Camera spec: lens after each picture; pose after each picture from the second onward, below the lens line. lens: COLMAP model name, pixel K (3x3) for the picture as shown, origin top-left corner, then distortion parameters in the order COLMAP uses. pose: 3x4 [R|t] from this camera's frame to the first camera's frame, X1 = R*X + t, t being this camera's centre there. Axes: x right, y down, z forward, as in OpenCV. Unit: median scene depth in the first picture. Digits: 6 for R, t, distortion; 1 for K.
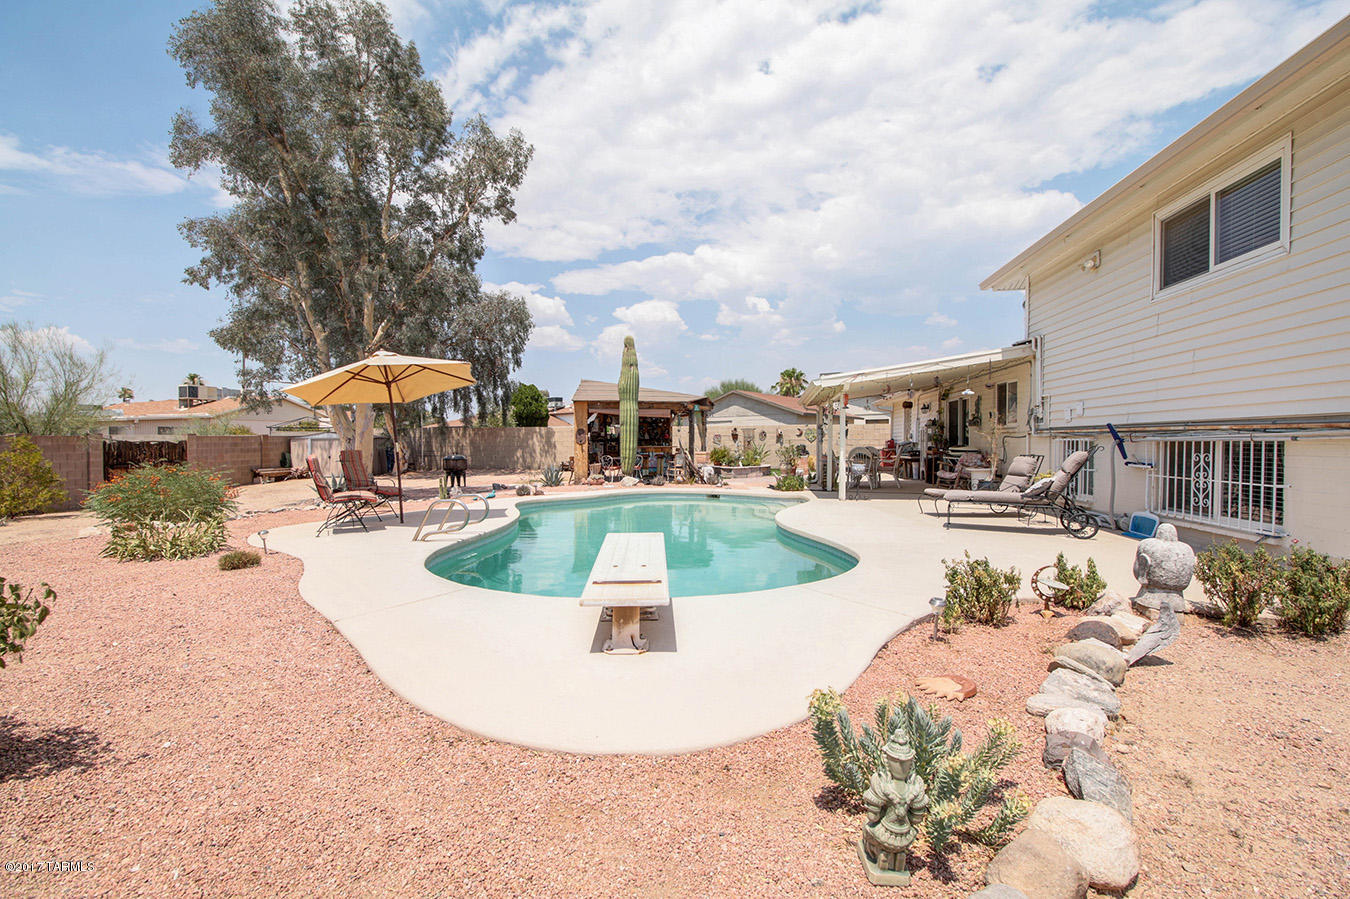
lens RADIAL K [[615.6, 0, 675.2], [0, 615.6, 453.6], [0, 0, 1]] dist [0.001358, -0.000083]
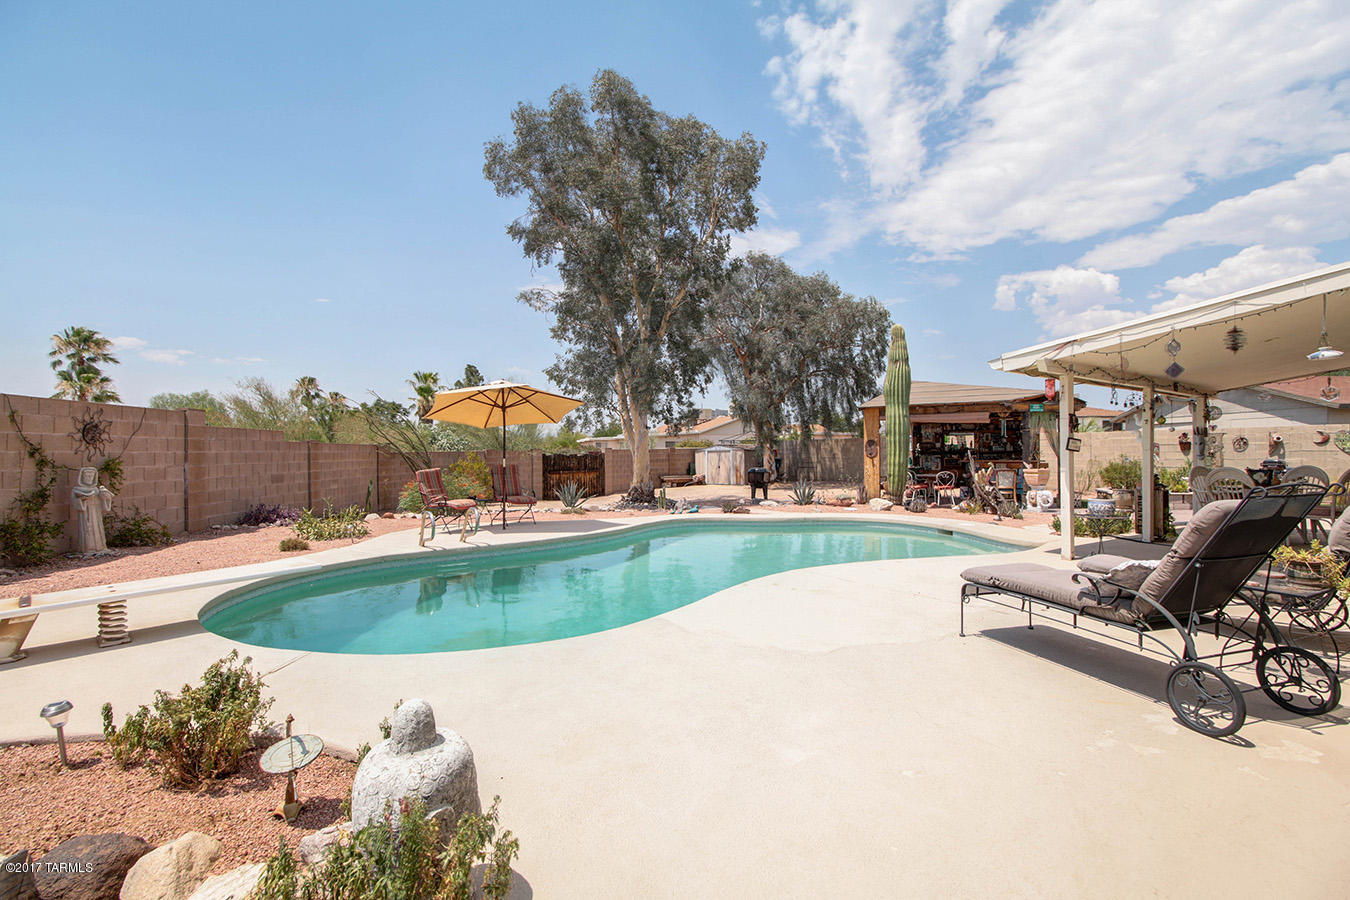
lens RADIAL K [[615.6, 0, 672.9], [0, 615.6, 447.0], [0, 0, 1]] dist [0.001358, -0.000083]
pose [[0.692514, -0.007085, -0.721369, 0.232270], [-0.011126, 0.999728, -0.020500, -0.007892], [0.721318, 0.022223, 0.692247, 0.170007]]
